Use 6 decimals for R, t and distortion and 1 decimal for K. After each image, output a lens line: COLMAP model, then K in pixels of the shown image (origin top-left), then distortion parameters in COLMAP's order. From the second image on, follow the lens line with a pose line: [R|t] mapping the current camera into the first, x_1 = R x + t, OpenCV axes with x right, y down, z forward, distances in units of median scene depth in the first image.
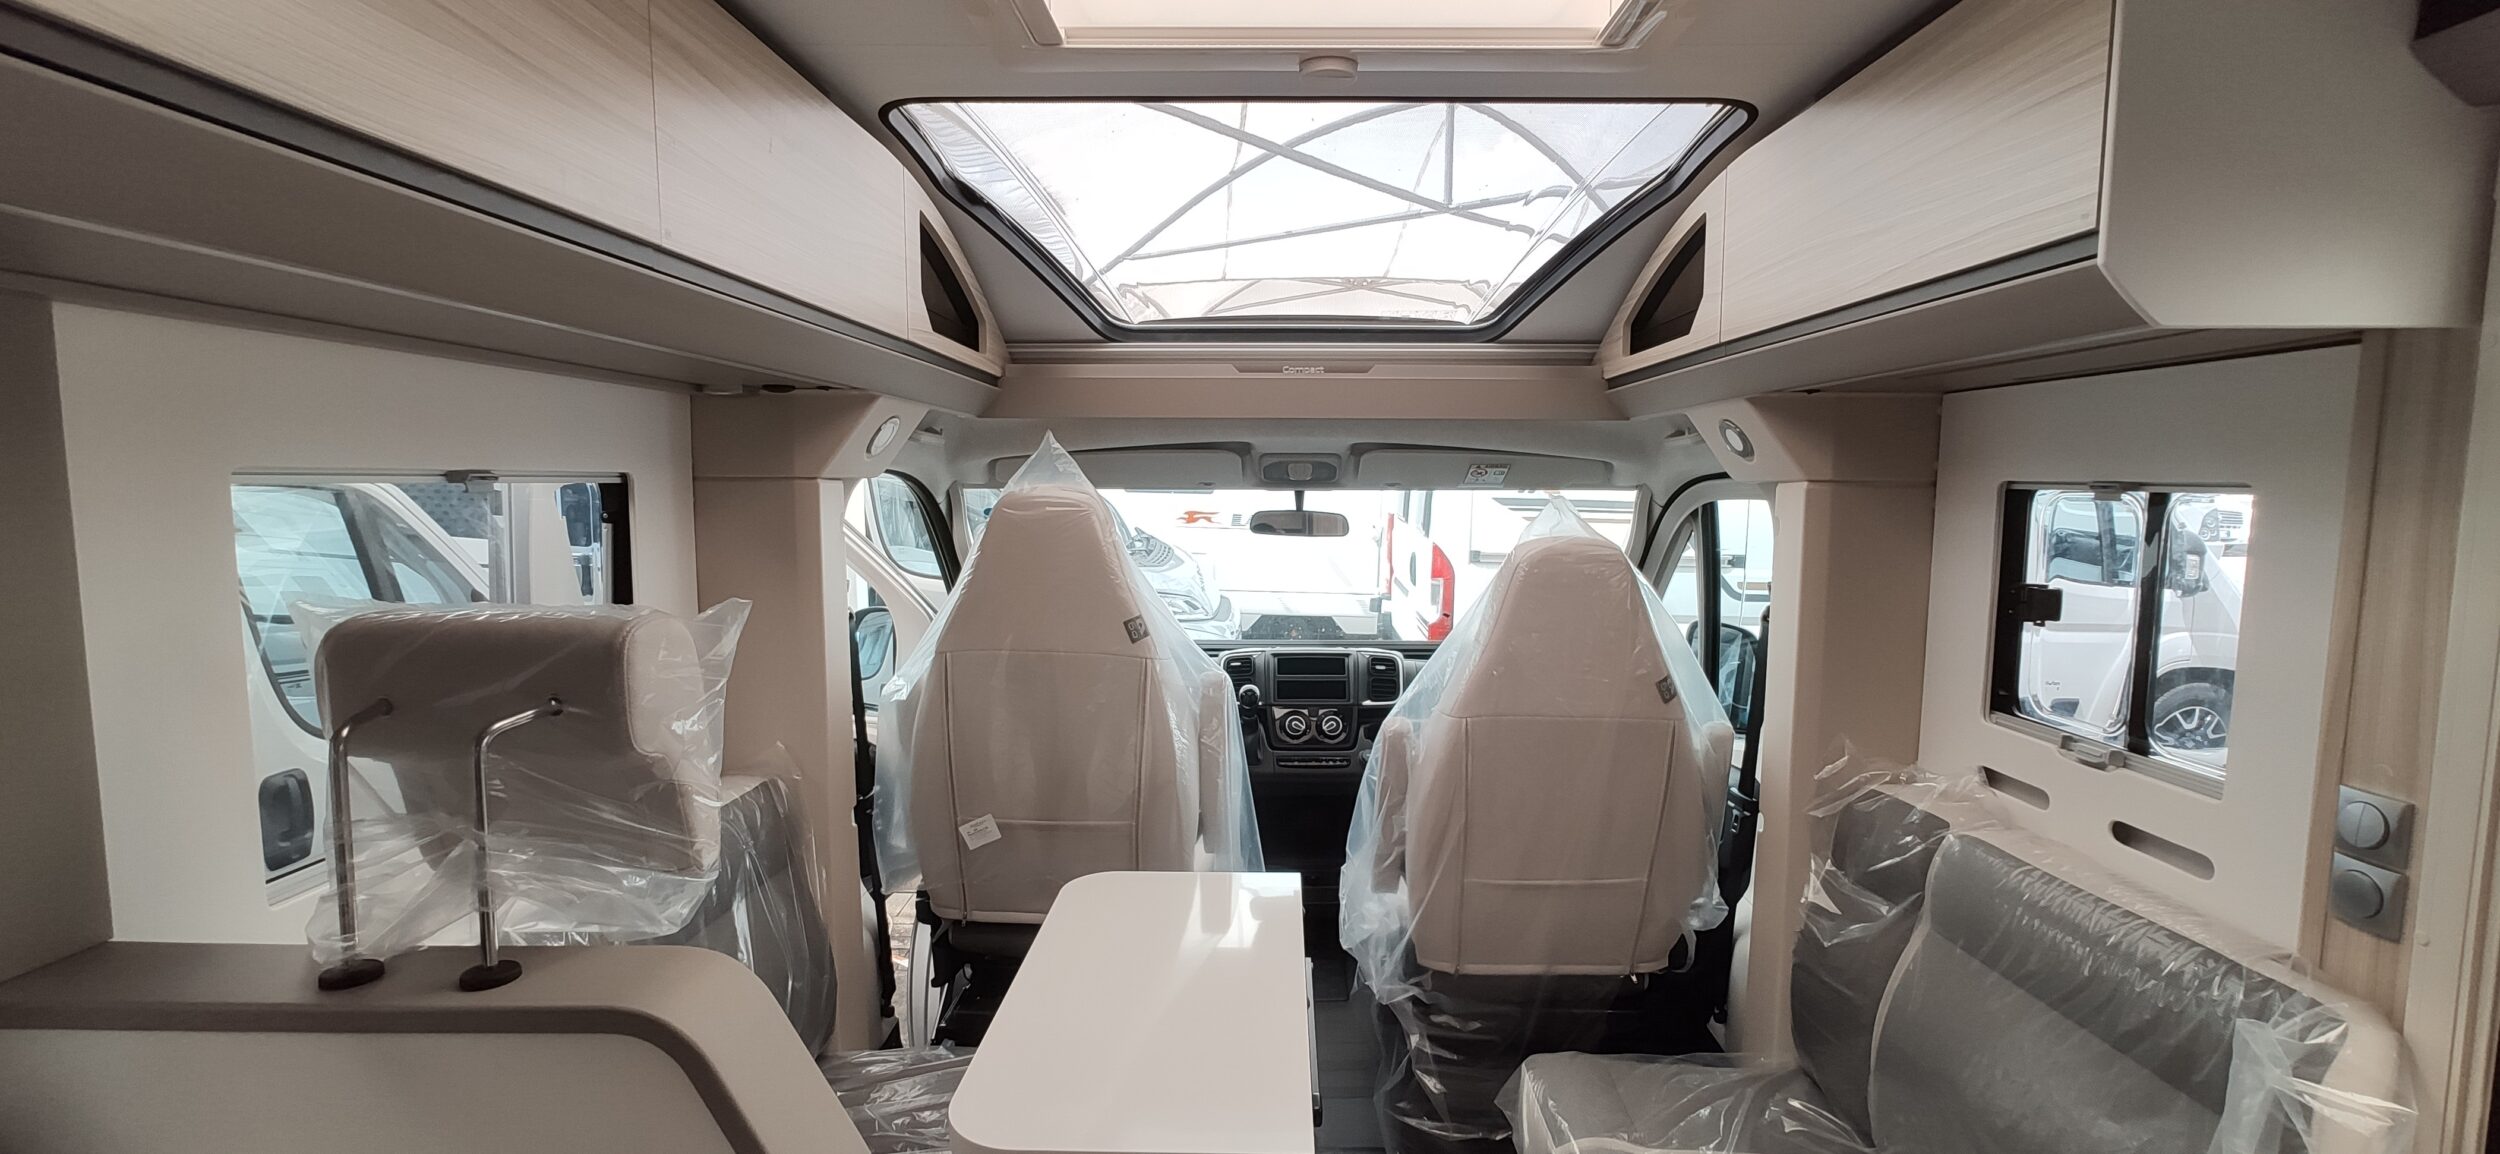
lens RADIAL K [[1071.3, 0, 1252.3], [0, 1071.3, 570.4], [0, 0, 1]] dist [0.000336, -0.000035]
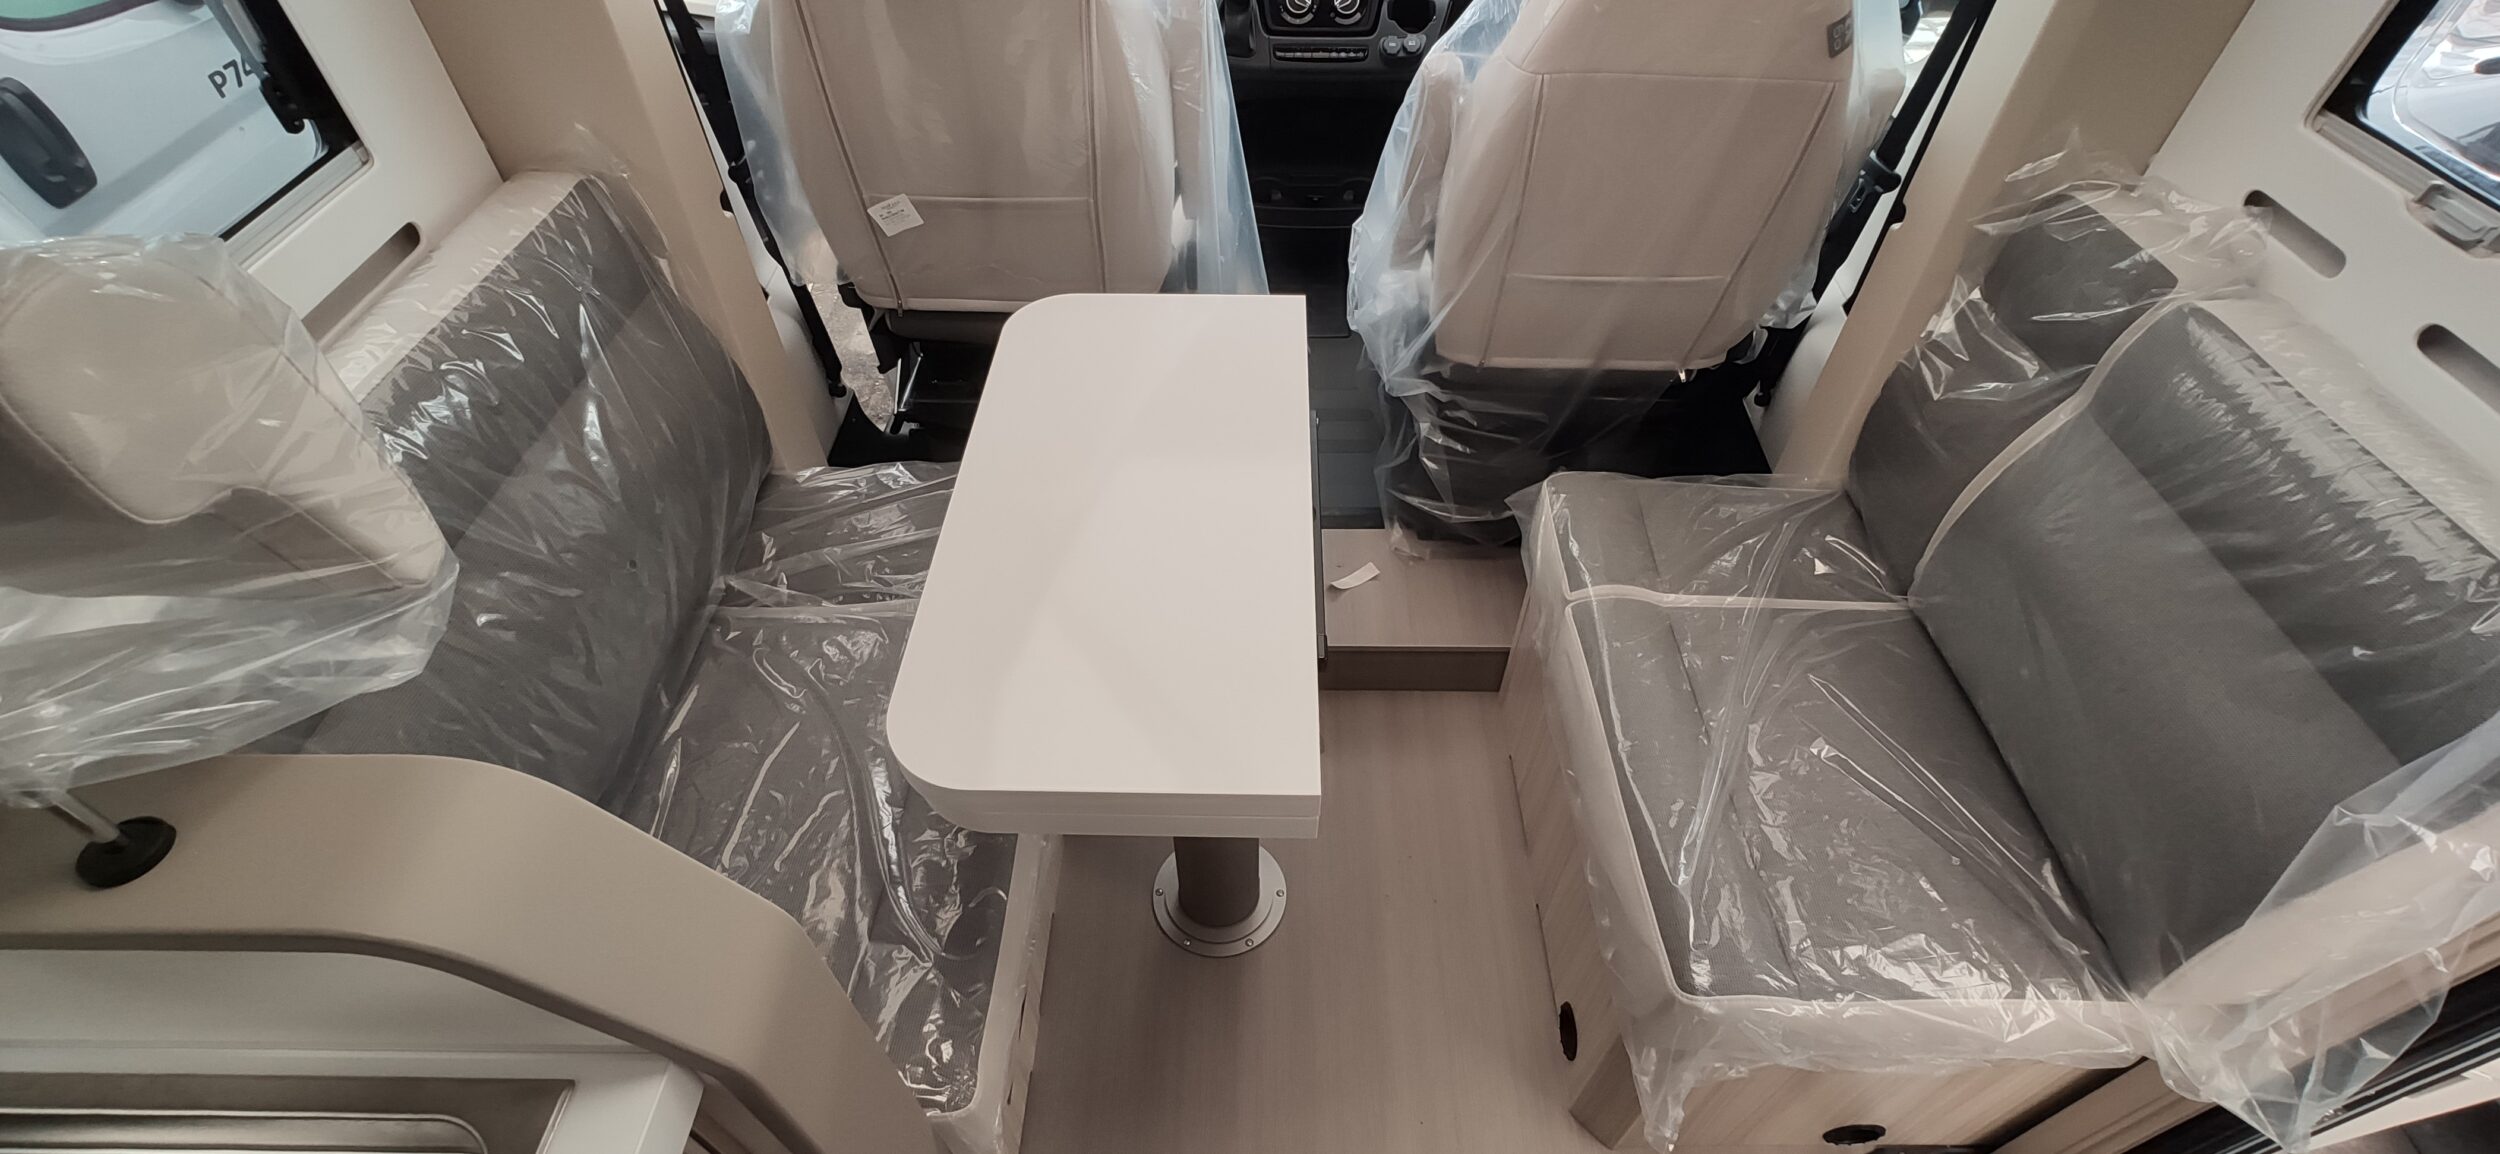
lens RADIAL K [[1081.7, 0, 1259.6], [0, 1081.7, 579.1], [0, 0, 1]] dist [-0.028139, 0.014256]
pose [[0.999809, -0.012058, 0.015385, -0.004446], [-0.001264, 0.745562, 0.666435, -0.078686], [-0.019507, -0.666327, 0.745405, 0.234843]]
